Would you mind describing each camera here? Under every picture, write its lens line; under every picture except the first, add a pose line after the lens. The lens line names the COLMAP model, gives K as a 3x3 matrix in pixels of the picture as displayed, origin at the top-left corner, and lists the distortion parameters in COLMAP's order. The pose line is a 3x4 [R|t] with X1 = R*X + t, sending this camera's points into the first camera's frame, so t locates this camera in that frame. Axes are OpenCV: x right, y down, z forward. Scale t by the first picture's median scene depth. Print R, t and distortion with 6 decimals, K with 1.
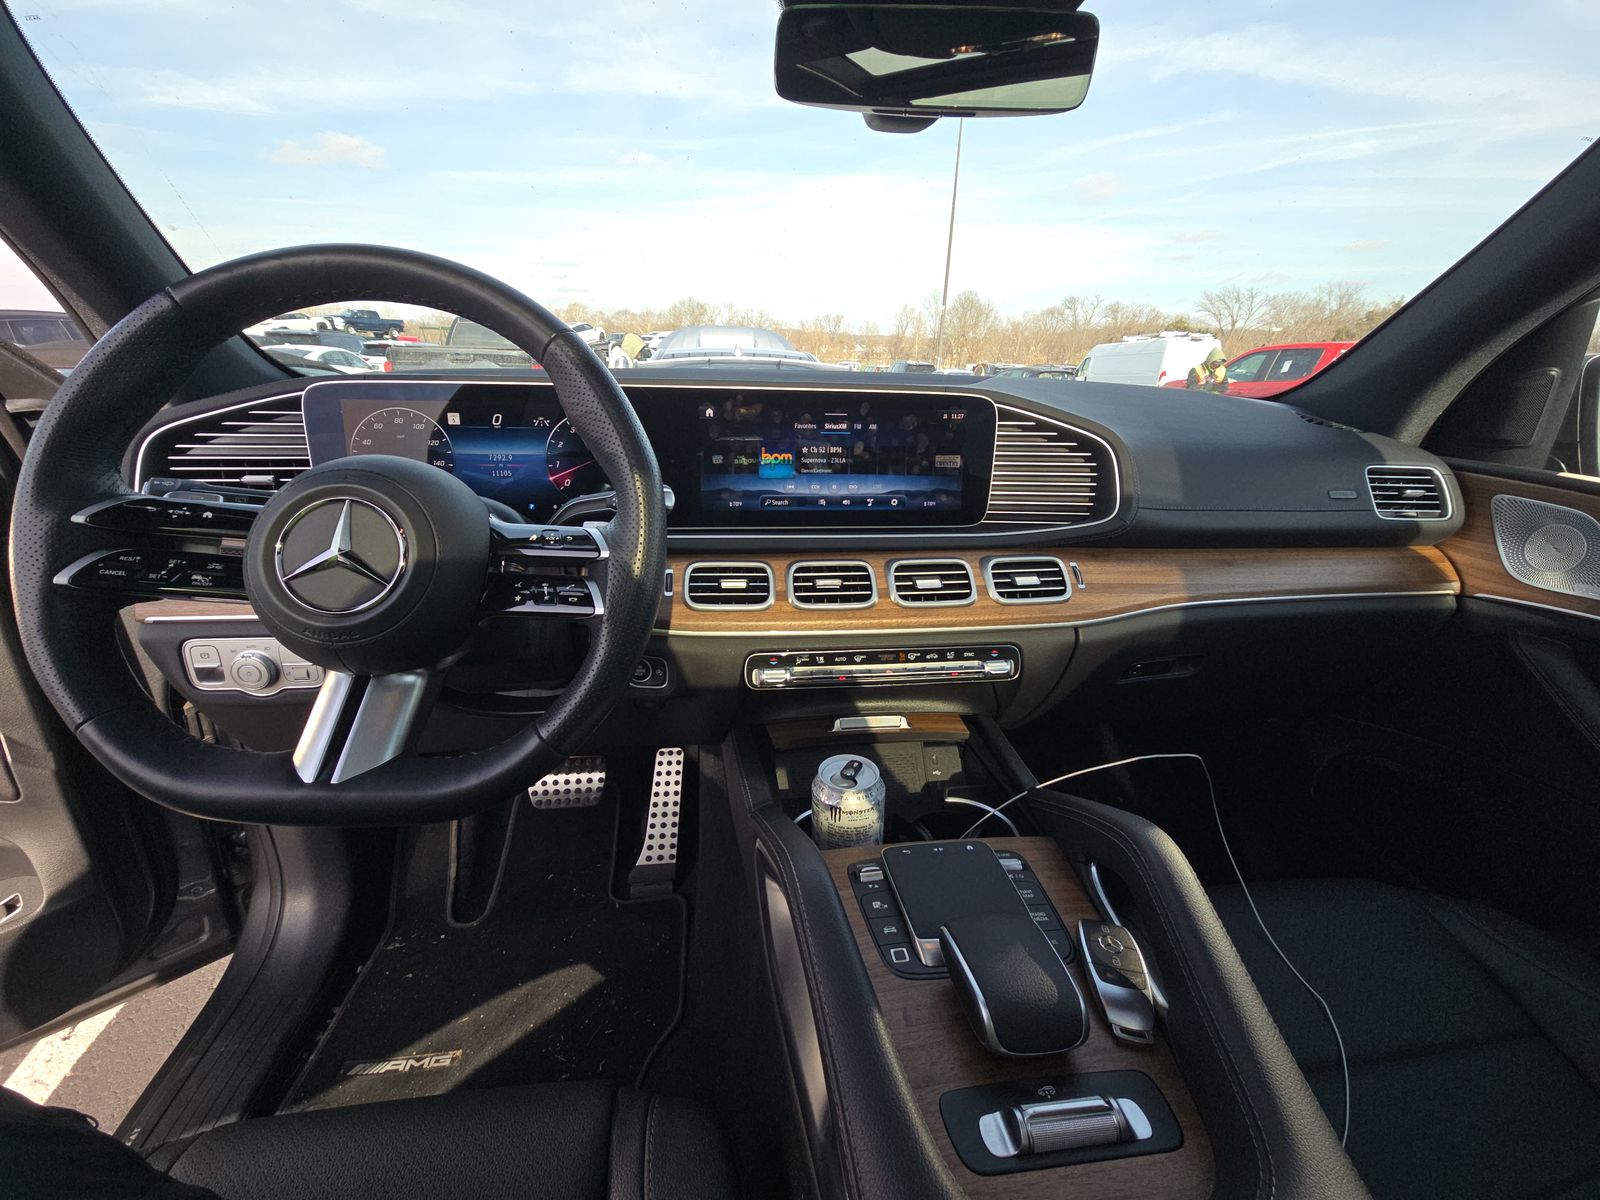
lens RADIAL K [[634.7, 0, 785.2], [0, 634.7, 591.5], [0, 0, 1]] dist [-0.001637, 0.000165]
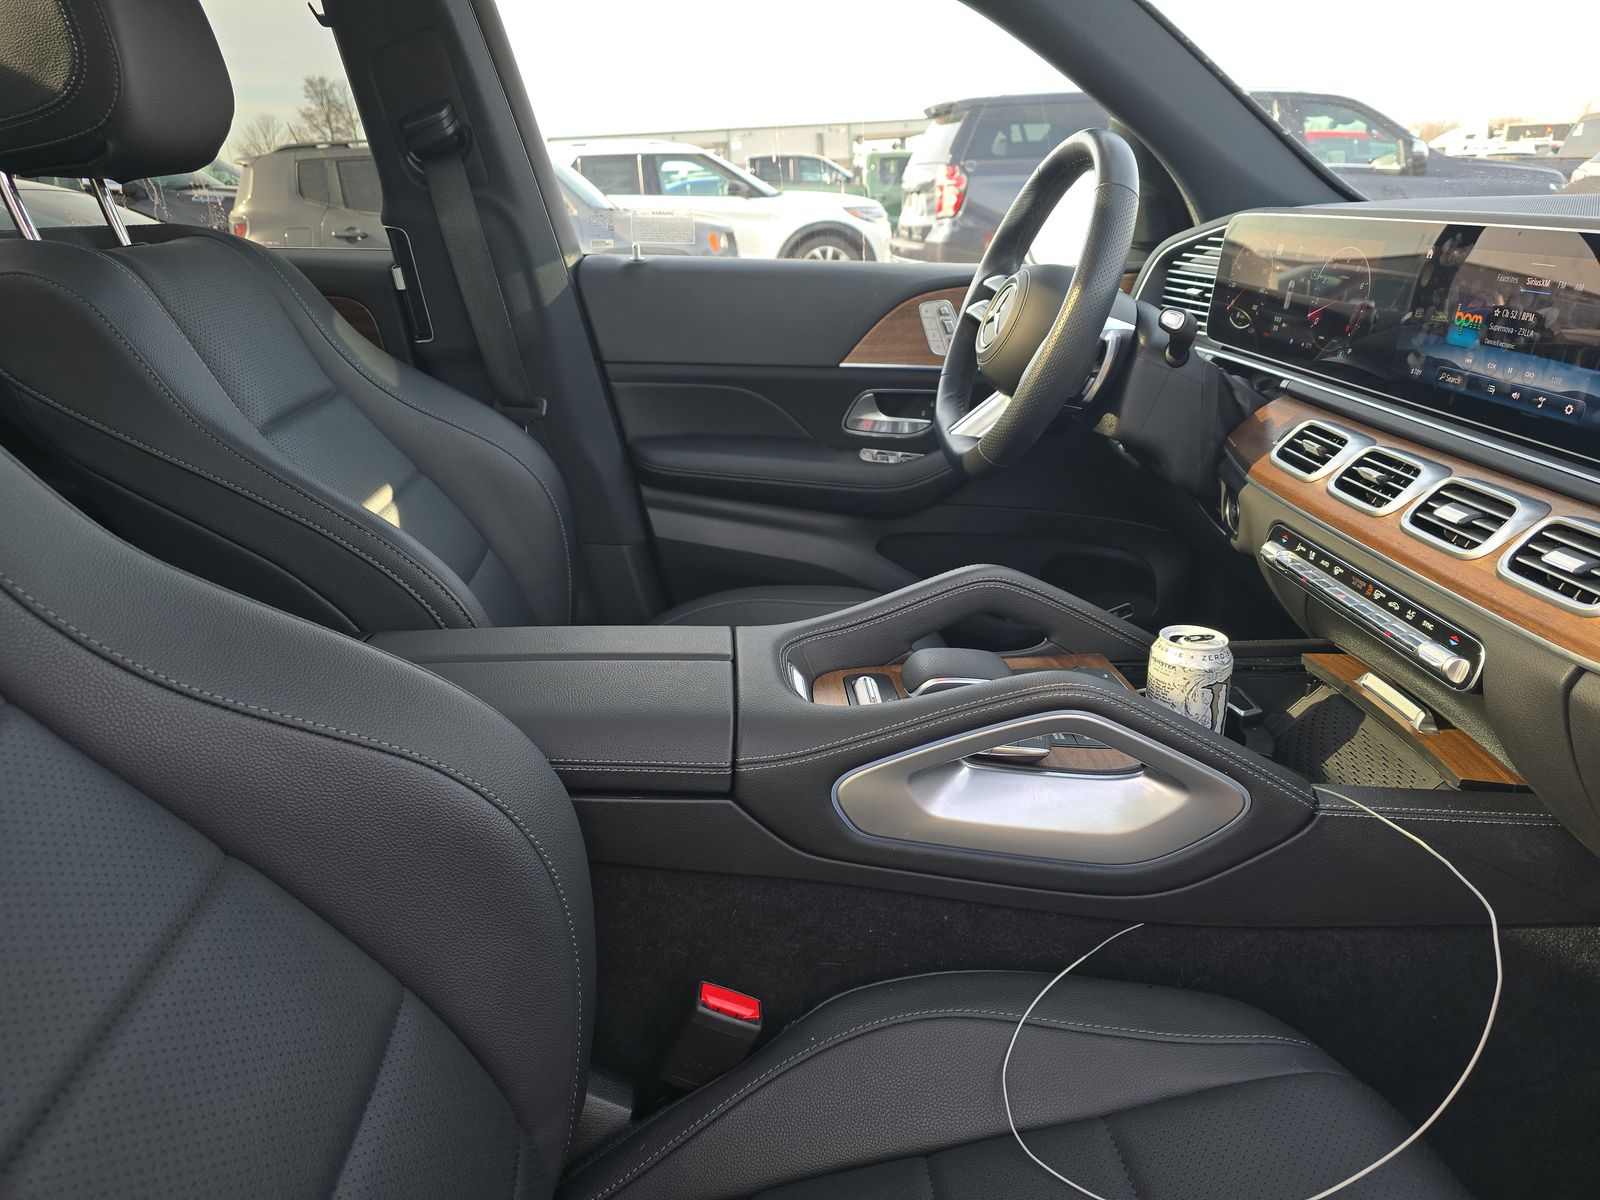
lens RADIAL K [[1082.7, 0, 803.1], [0, 1082.7, 589.1], [0, 0, 1]] dist [0.002181, -0.018146]
pose [[-0.034950, 0.329819, -0.943397, 1.320616], [-0.299609, 0.897097, 0.324732, -0.104509], [0.953422, 0.293999, 0.067463, 0.265081]]
